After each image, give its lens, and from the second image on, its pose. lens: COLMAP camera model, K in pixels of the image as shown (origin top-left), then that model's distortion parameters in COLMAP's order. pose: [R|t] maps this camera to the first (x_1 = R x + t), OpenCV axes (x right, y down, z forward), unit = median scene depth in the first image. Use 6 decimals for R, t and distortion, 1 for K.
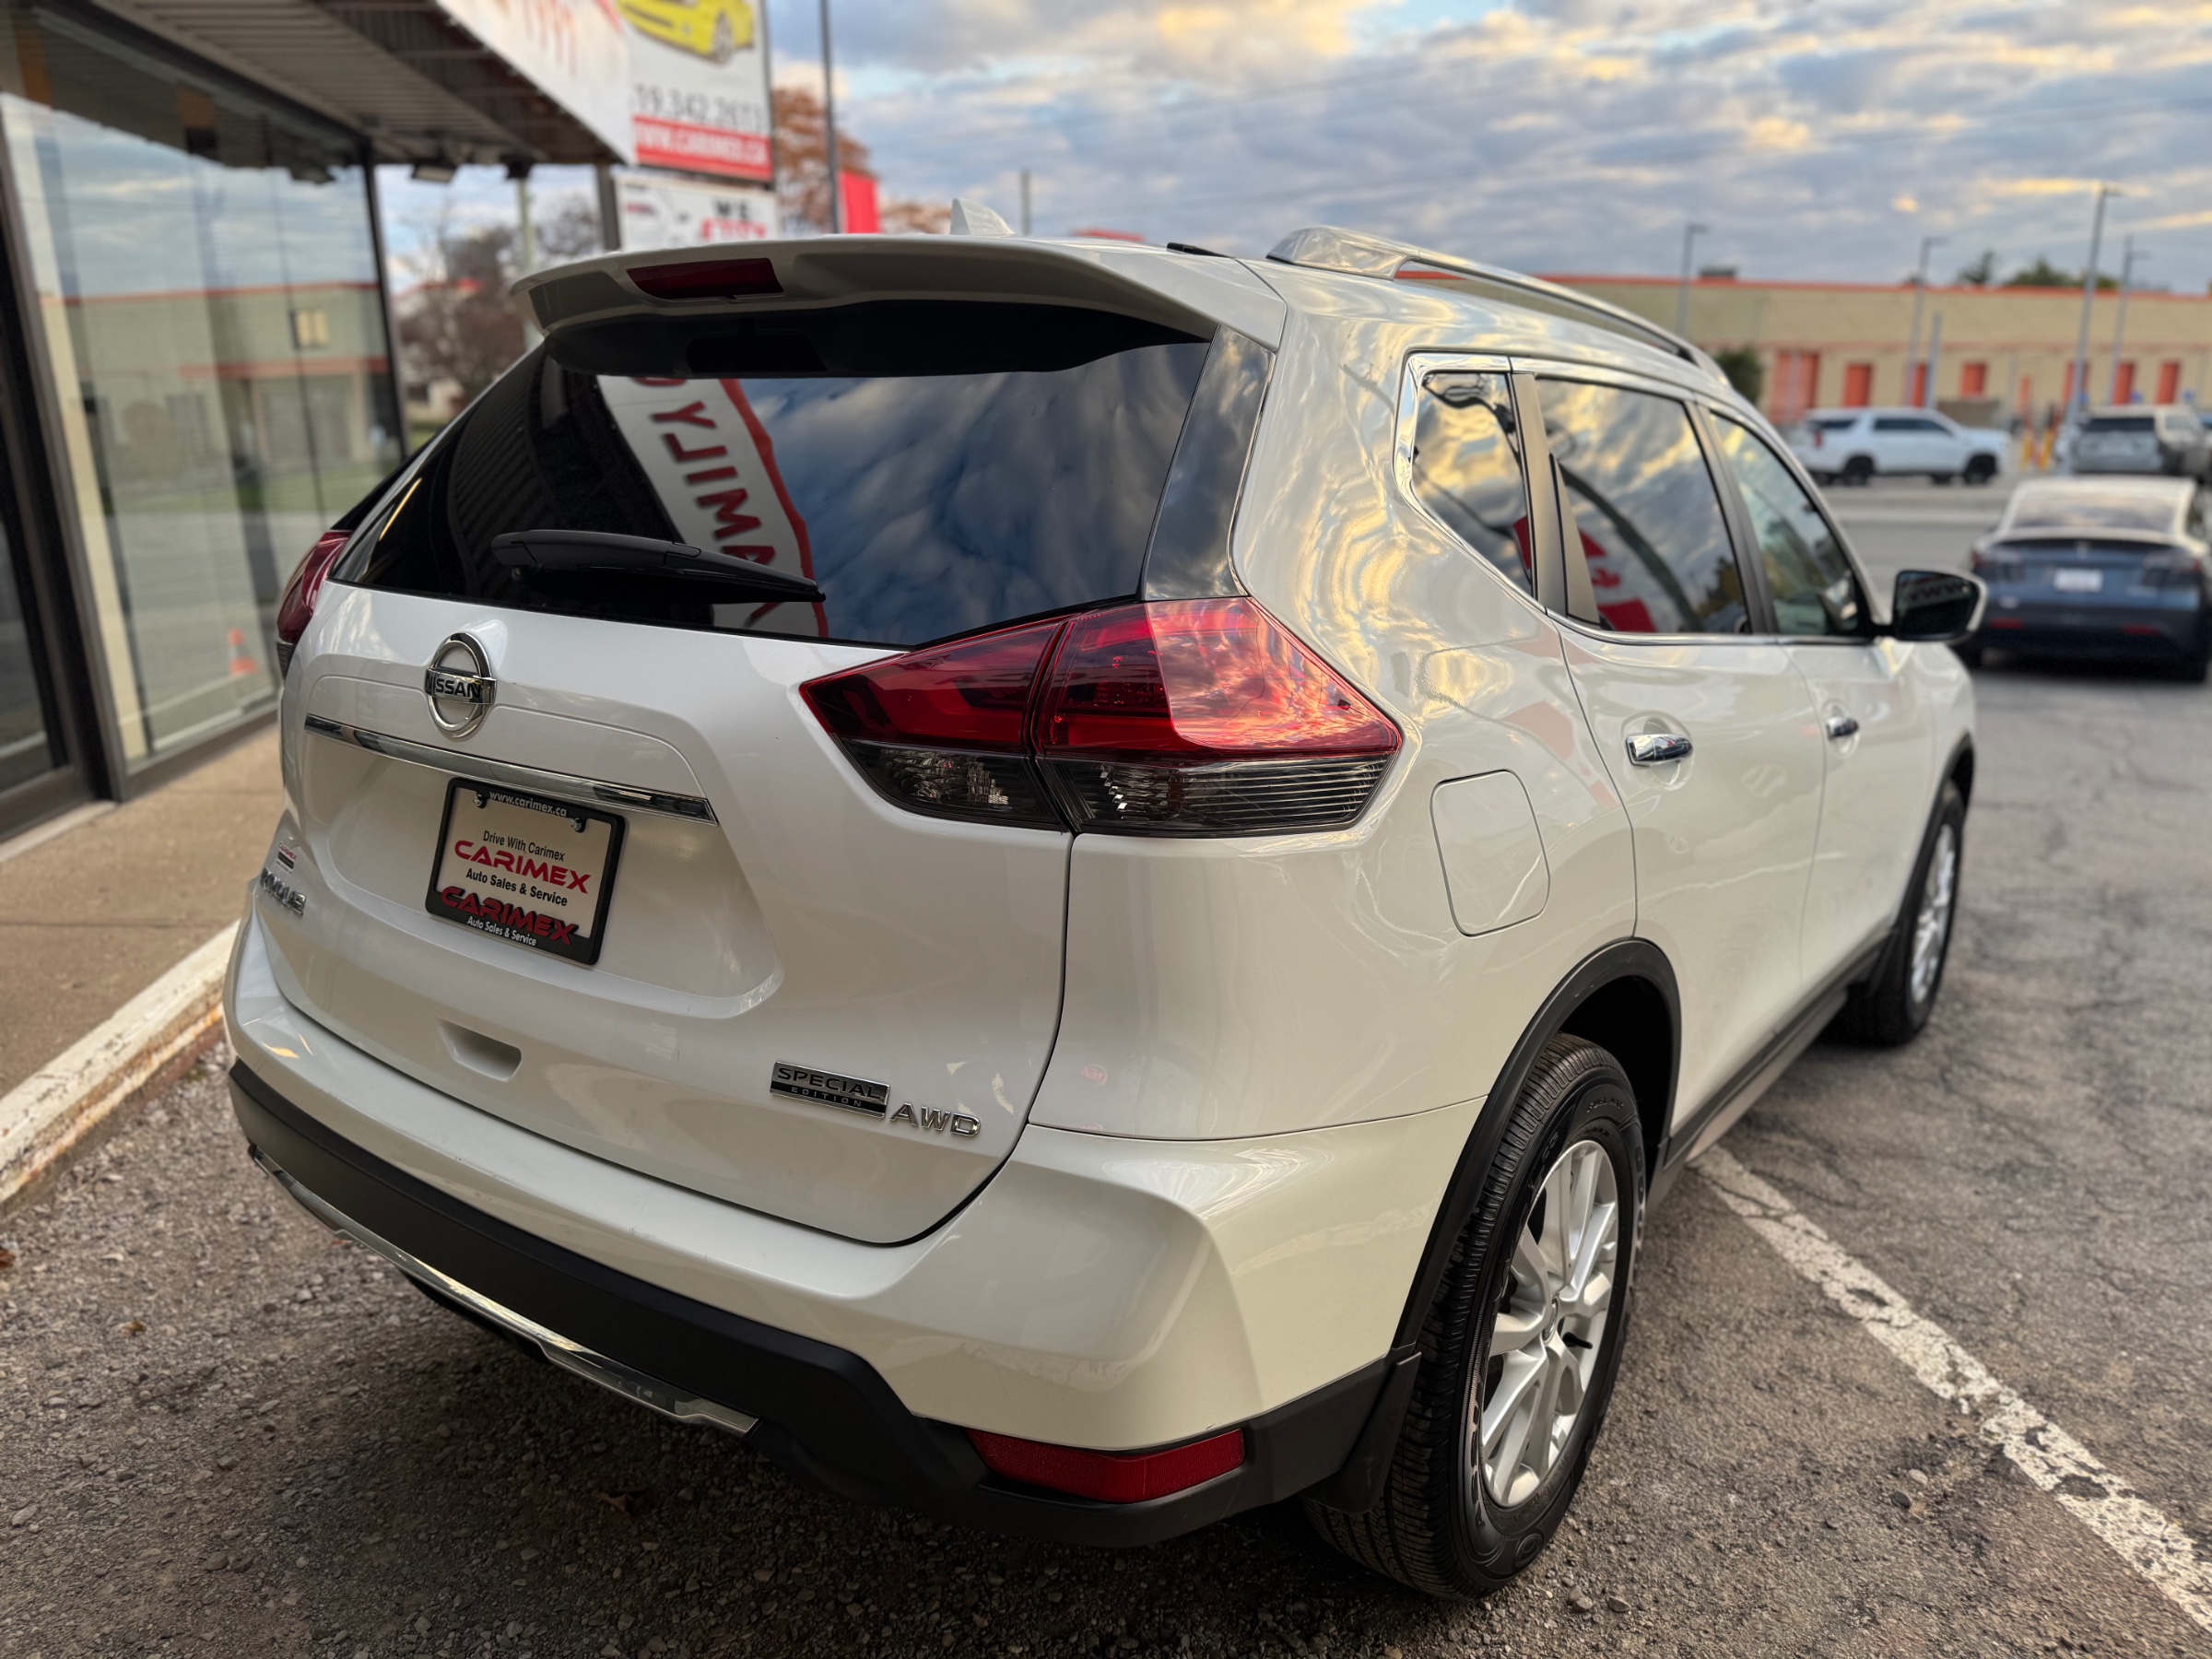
lens RADIAL K [[1698.5, 0, 1179.0], [0, 1698.5, 815.7], [0, 0, 1]] dist [0.003968, 0.005533]
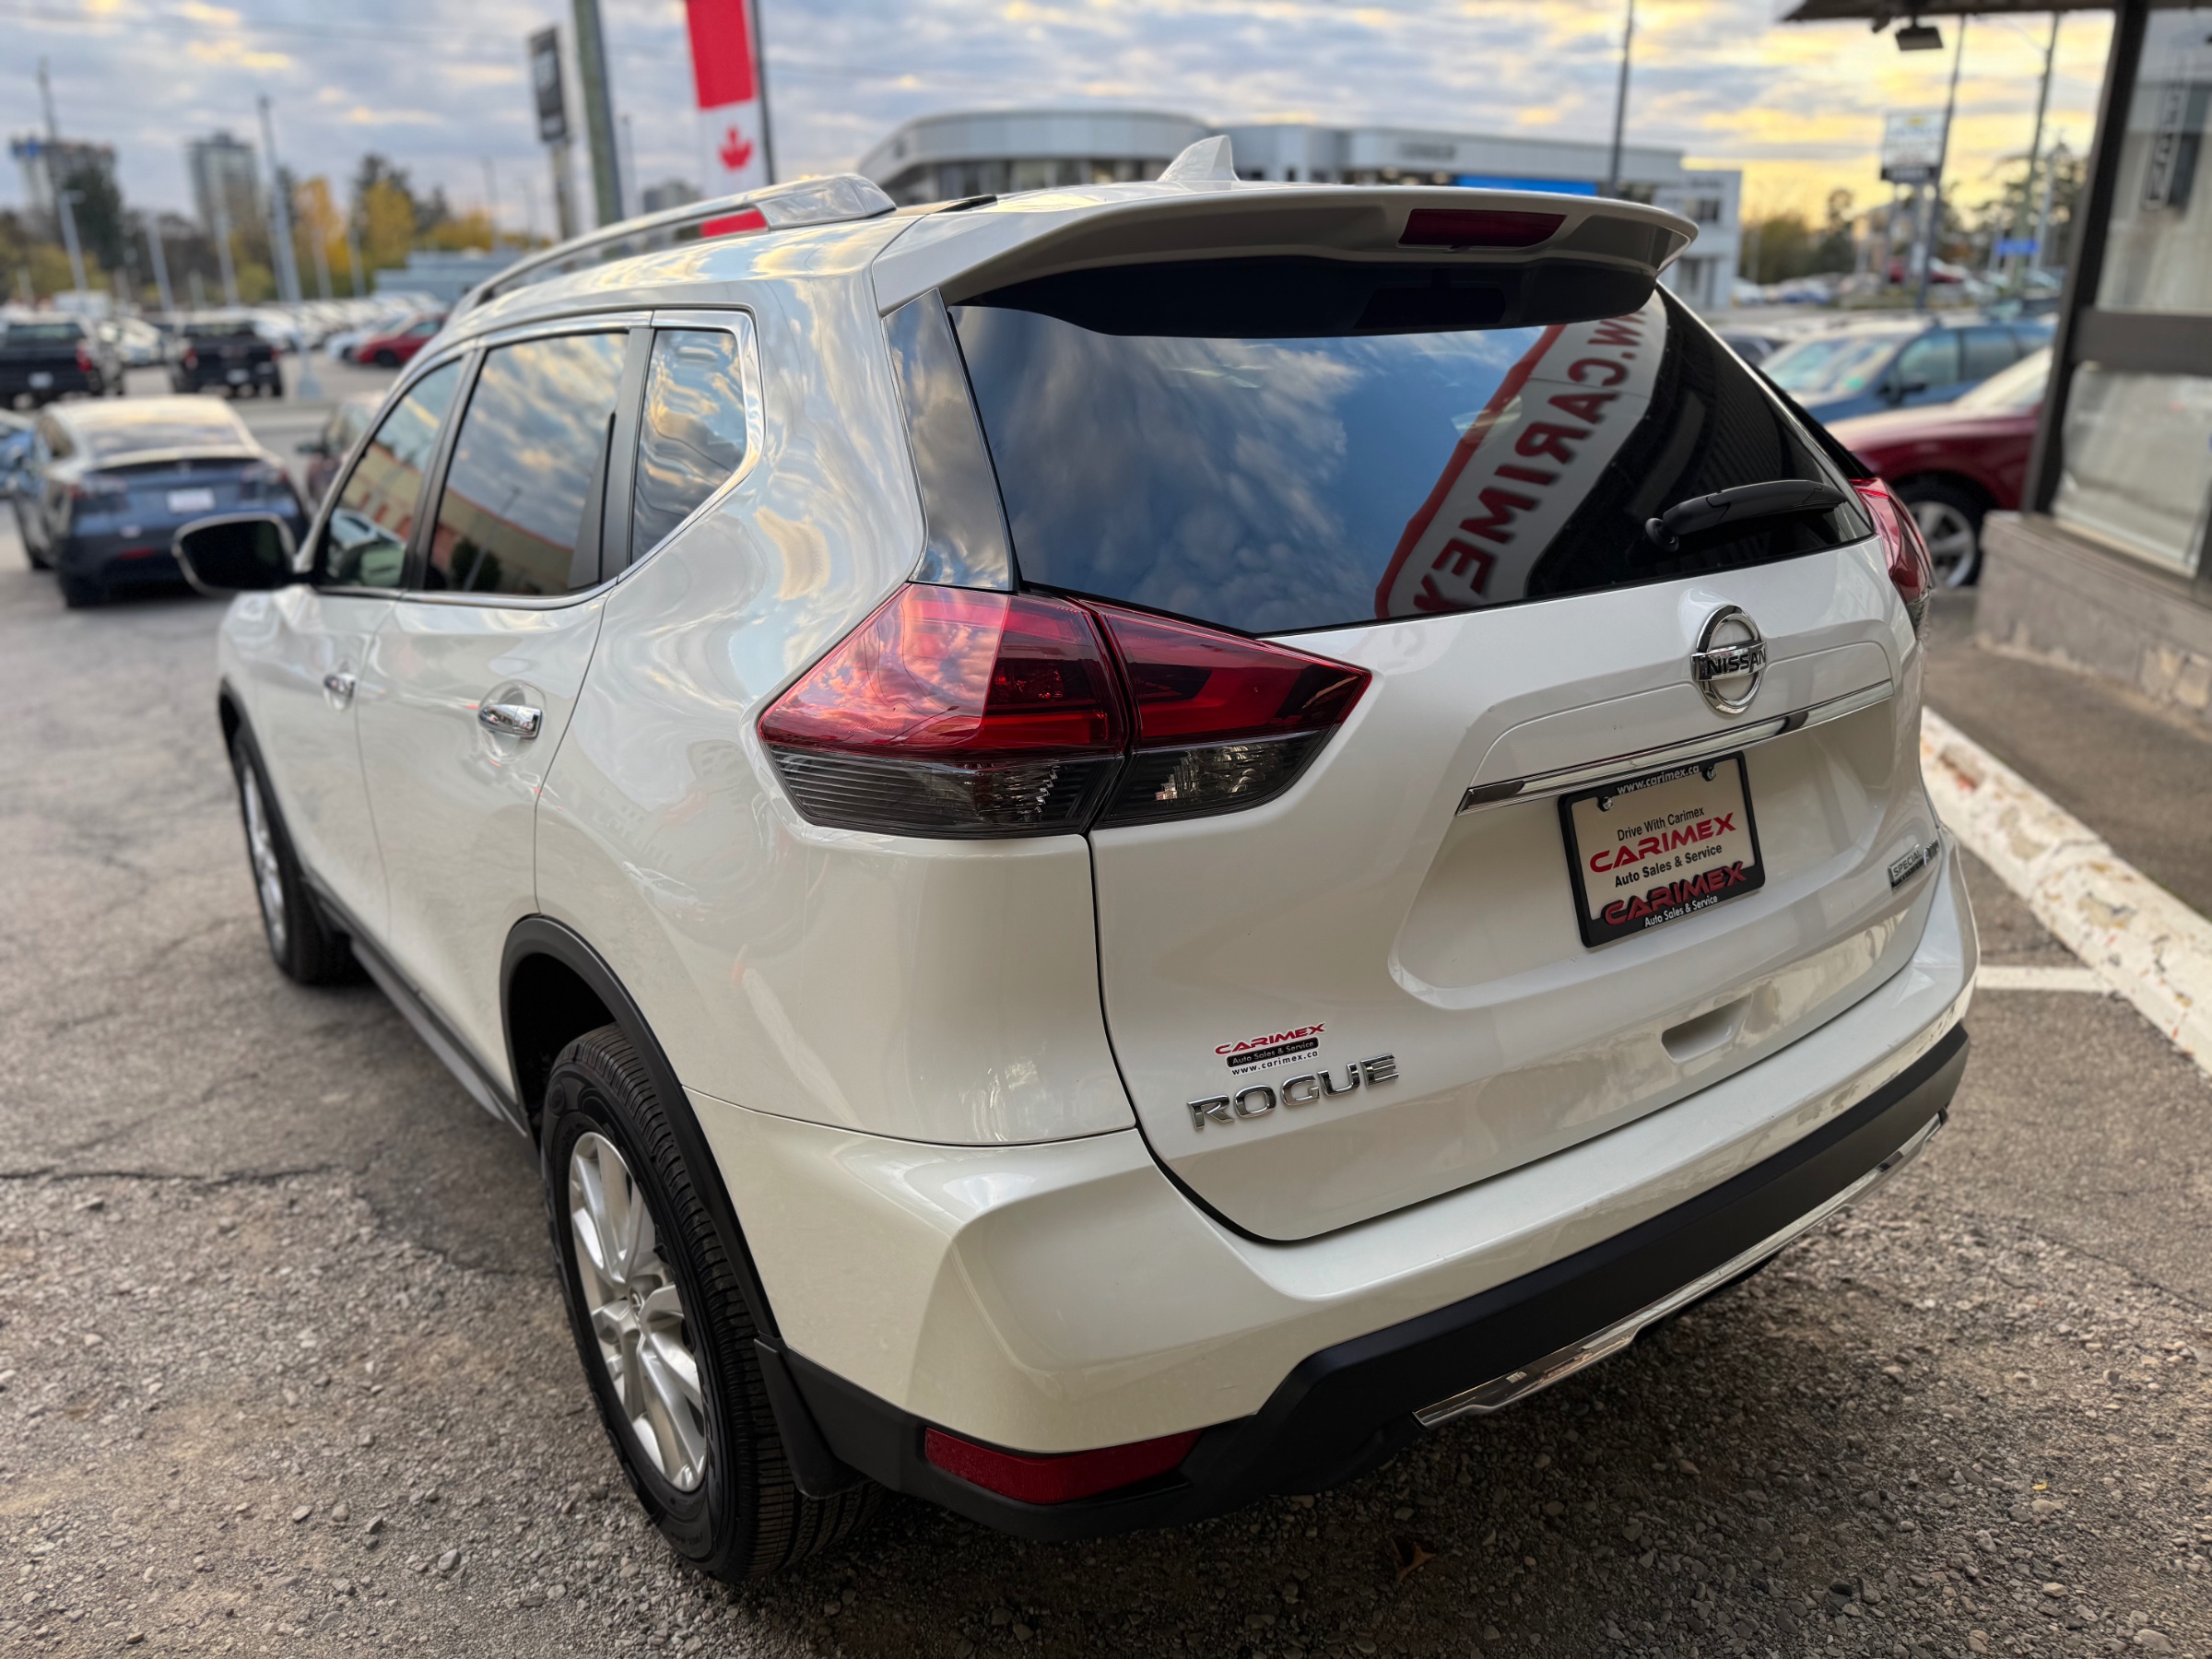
lens RADIAL K [[1607.1, 0, 1106.0], [0, 1607.1, 829.5], [0, 0, 1]] dist [0.075053, -0.057749]
pose [[0.313969, -0.305473, 0.898949, -1.269391], [0.245842, 0.940692, 0.233795, -0.263147], [-0.917053, 0.147595, 0.370446, 0.911216]]
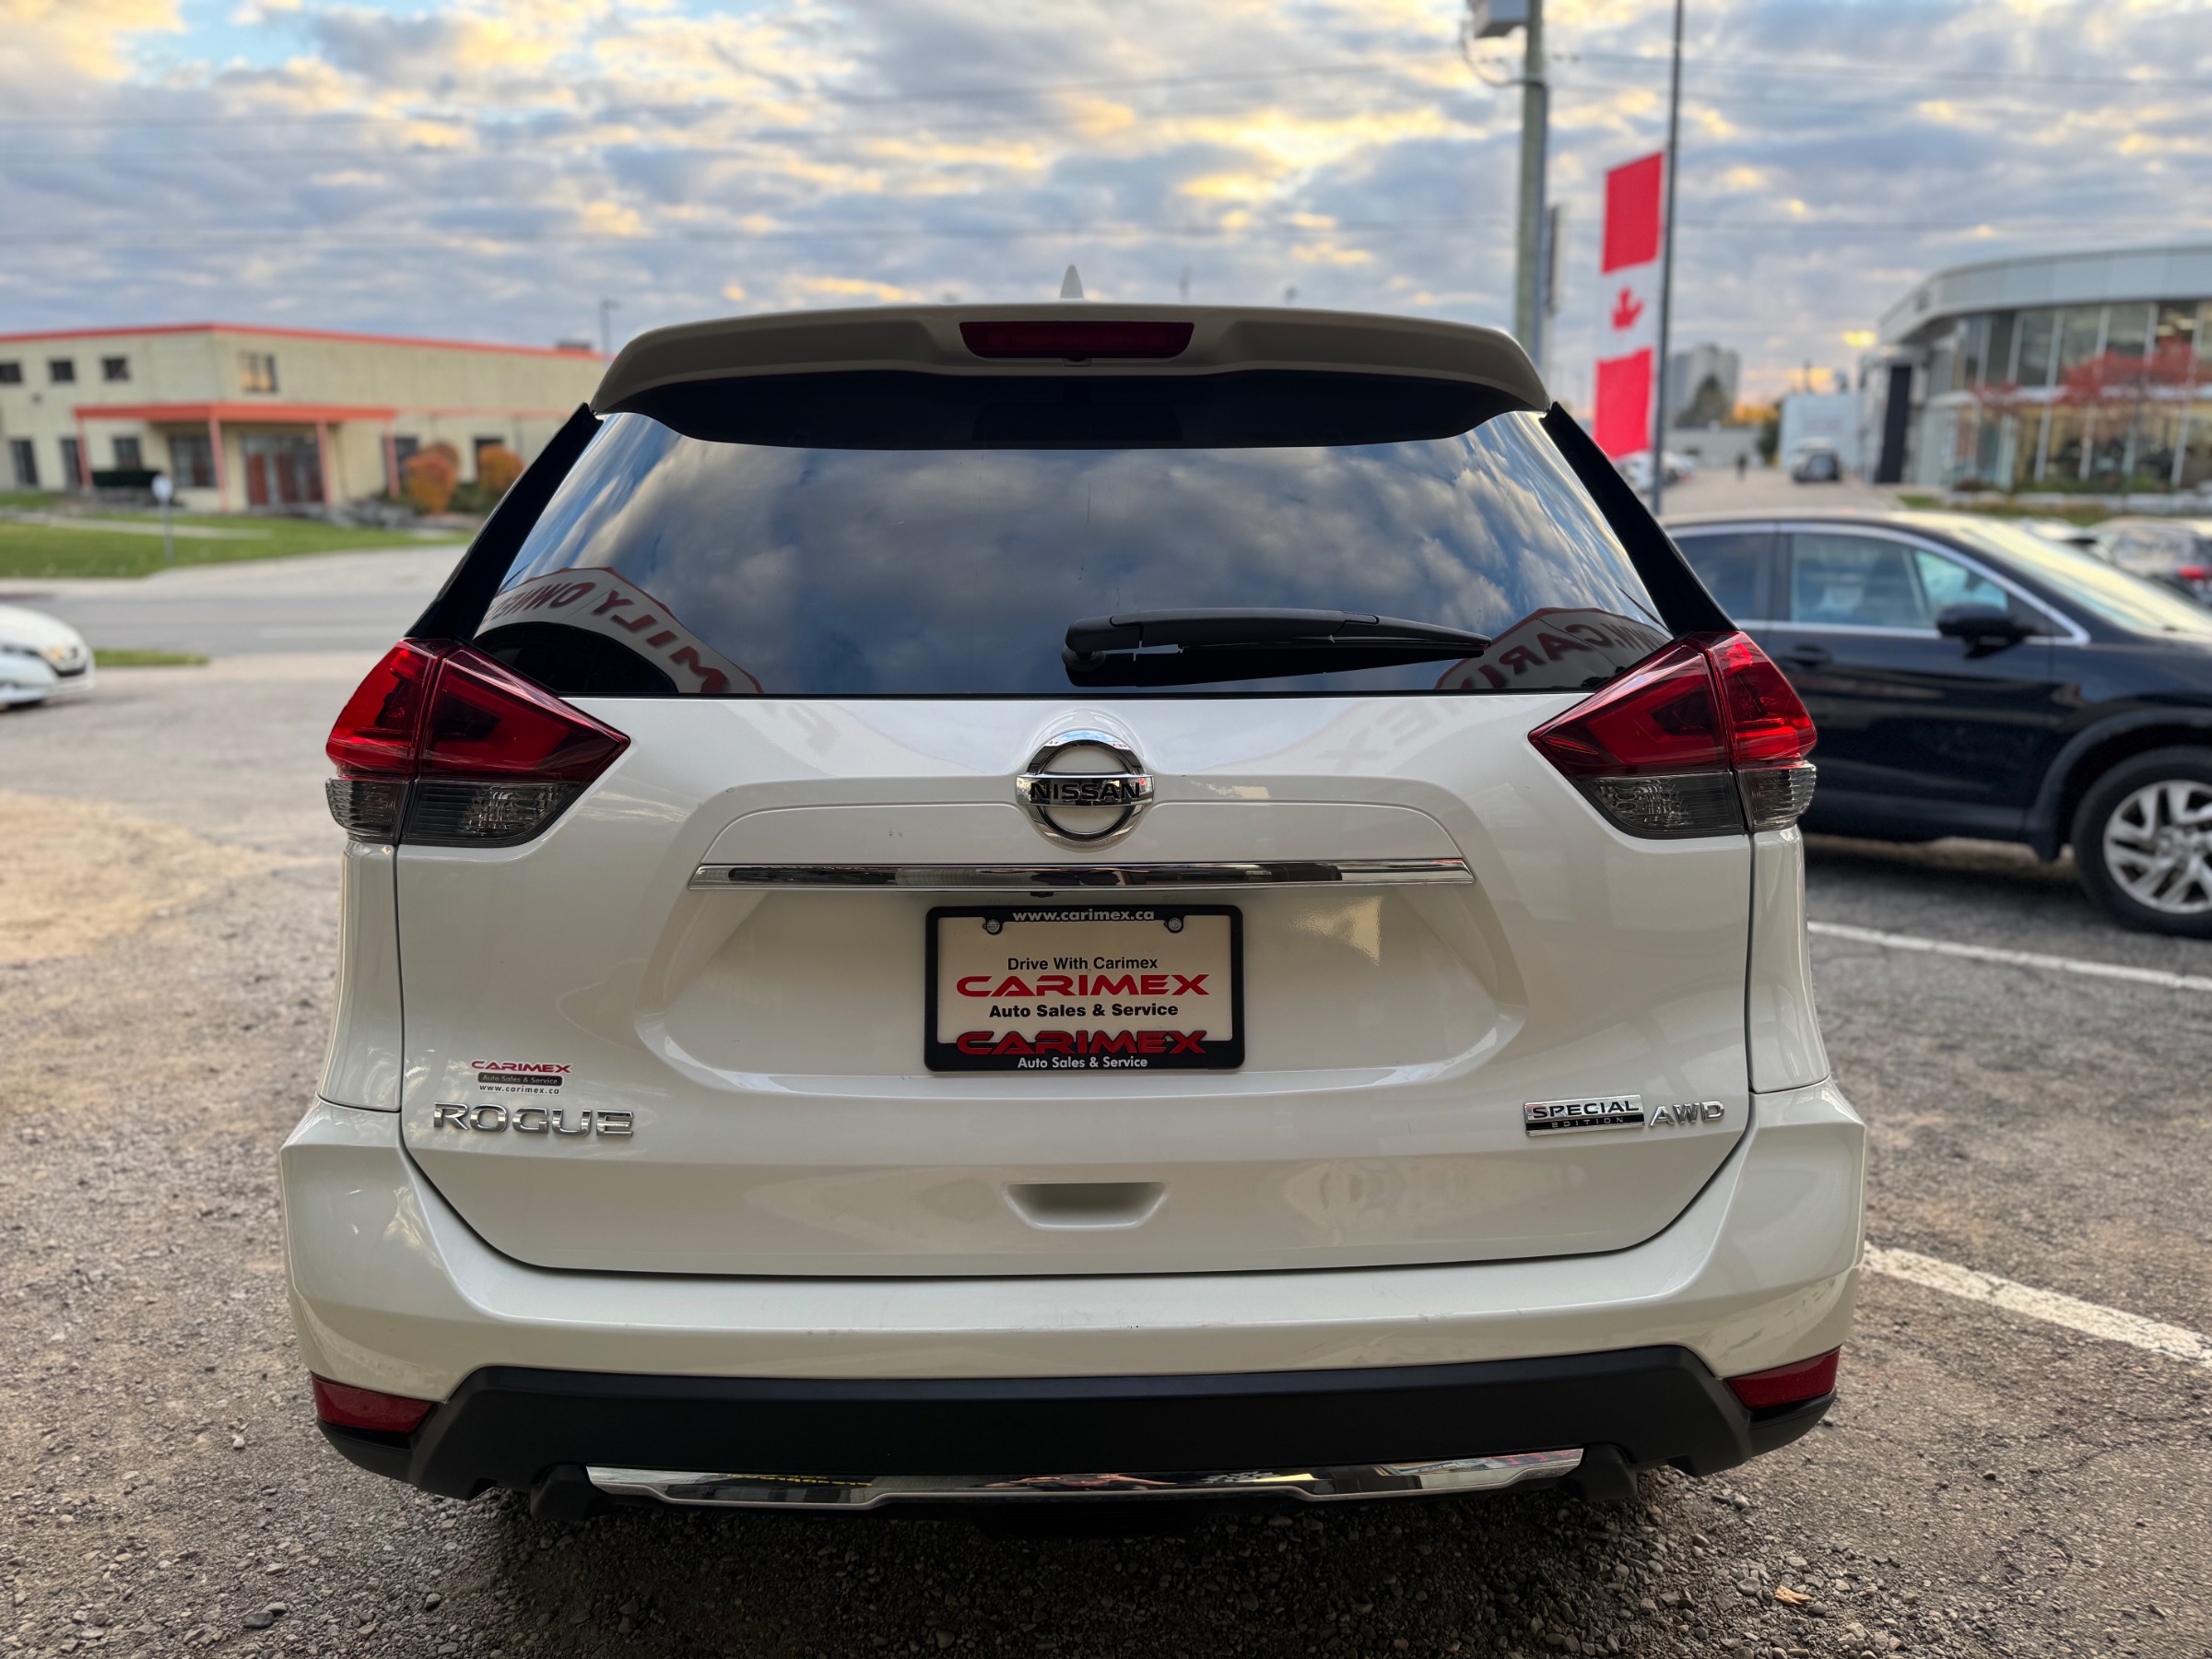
lens RADIAL K [[1607.1, 0, 1106.0], [0, 1607.1, 829.5], [0, 0, 1]] dist [0.075053, -0.057749]
pose [[0.784341, -0.141331, 0.604015, -0.841966], [0.153875, 0.987595, 0.031270, -0.073343], [-0.600942, 0.068417, 0.796359, 0.302713]]
